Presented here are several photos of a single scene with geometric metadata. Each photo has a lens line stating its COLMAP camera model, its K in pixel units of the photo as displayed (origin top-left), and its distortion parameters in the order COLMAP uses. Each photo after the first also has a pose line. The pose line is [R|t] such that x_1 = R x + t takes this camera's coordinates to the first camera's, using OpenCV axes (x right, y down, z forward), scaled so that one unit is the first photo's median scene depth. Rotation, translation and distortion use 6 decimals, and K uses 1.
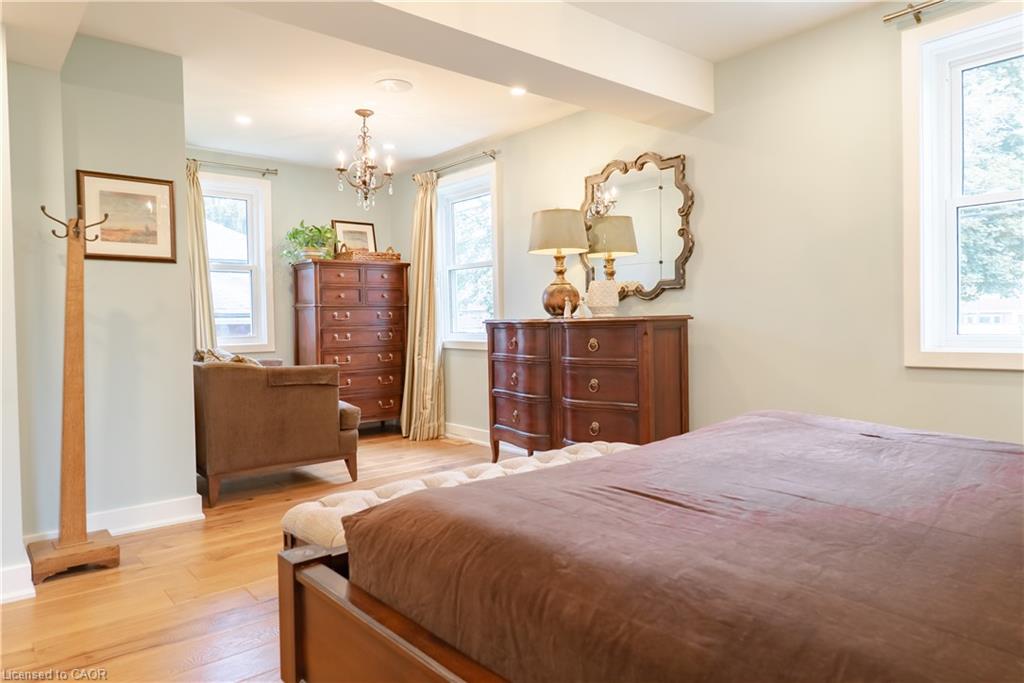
lens RADIAL K [[646.2, 0, 512.4], [0, 646.2, 342.7], [0, 0, 1]] dist [-0.004078, -0.000924]
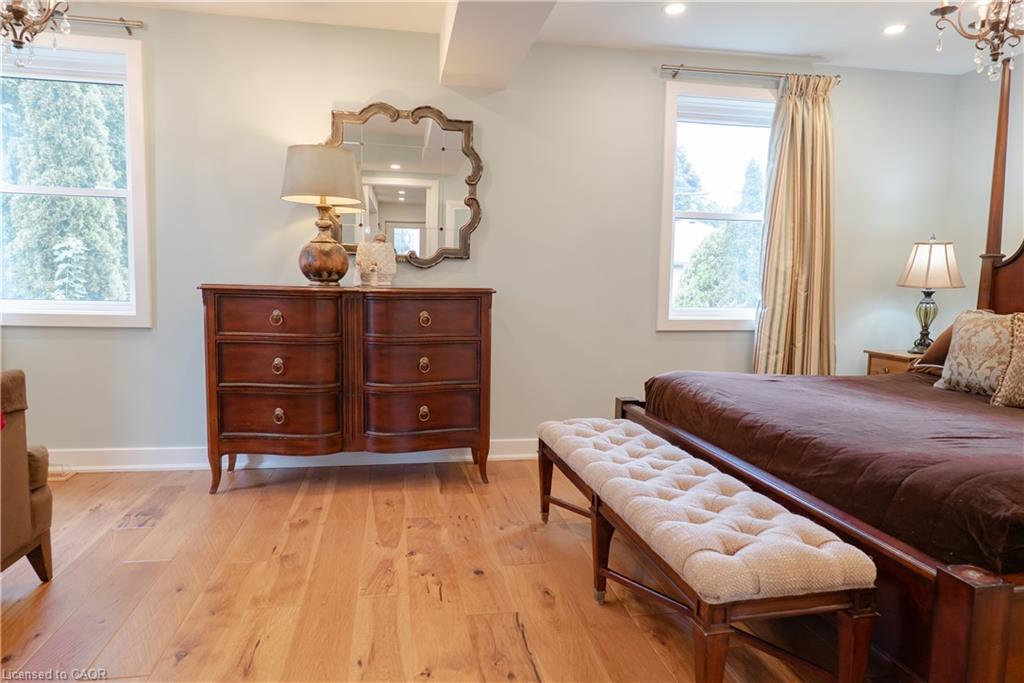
lens RADIAL K [[646.2, 0, 511.2], [0, 646.2, 346.3], [0, 0, 1]] dist [-0.004078, -0.000924]
pose [[0.509806, -0.063588, 0.857936, -0.524045], [0.001518, 0.997329, 0.073018, -0.021940], [-0.860288, -0.035923, 0.508541, 0.413915]]
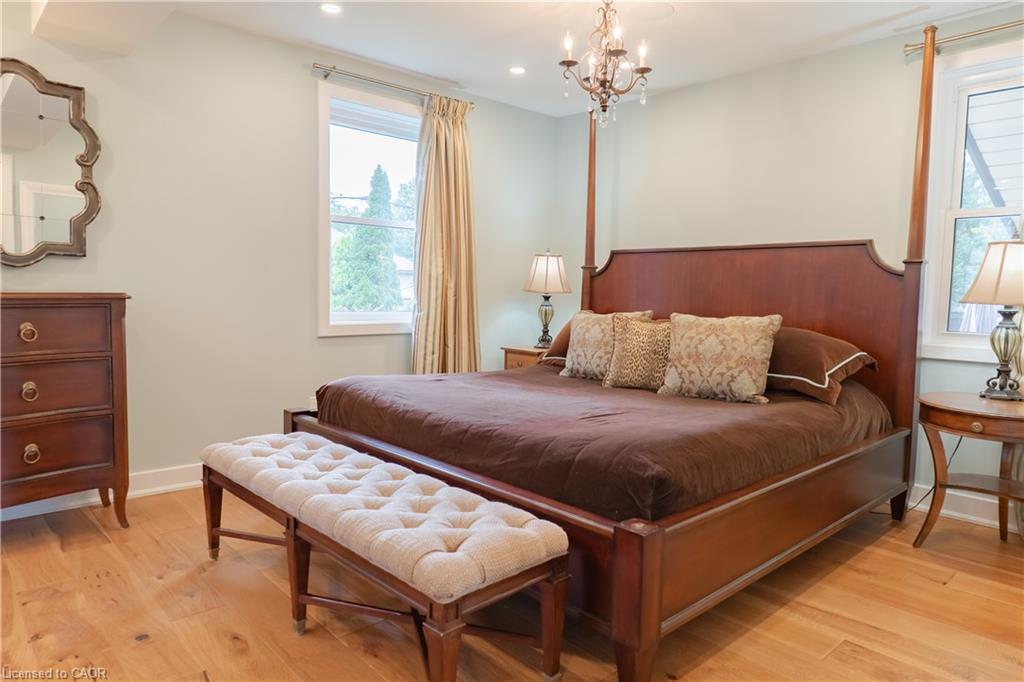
lens RADIAL K [[646.2, 0, 515.0], [0, 646.2, 344.4], [0, 0, 1]] dist [-0.004078, -0.000924]
pose [[-0.032448, -0.066869, 0.997234, -0.525546], [0.007823, 0.997712, 0.067156, -0.023787], [-0.999443, 0.009981, -0.031851, 0.465600]]
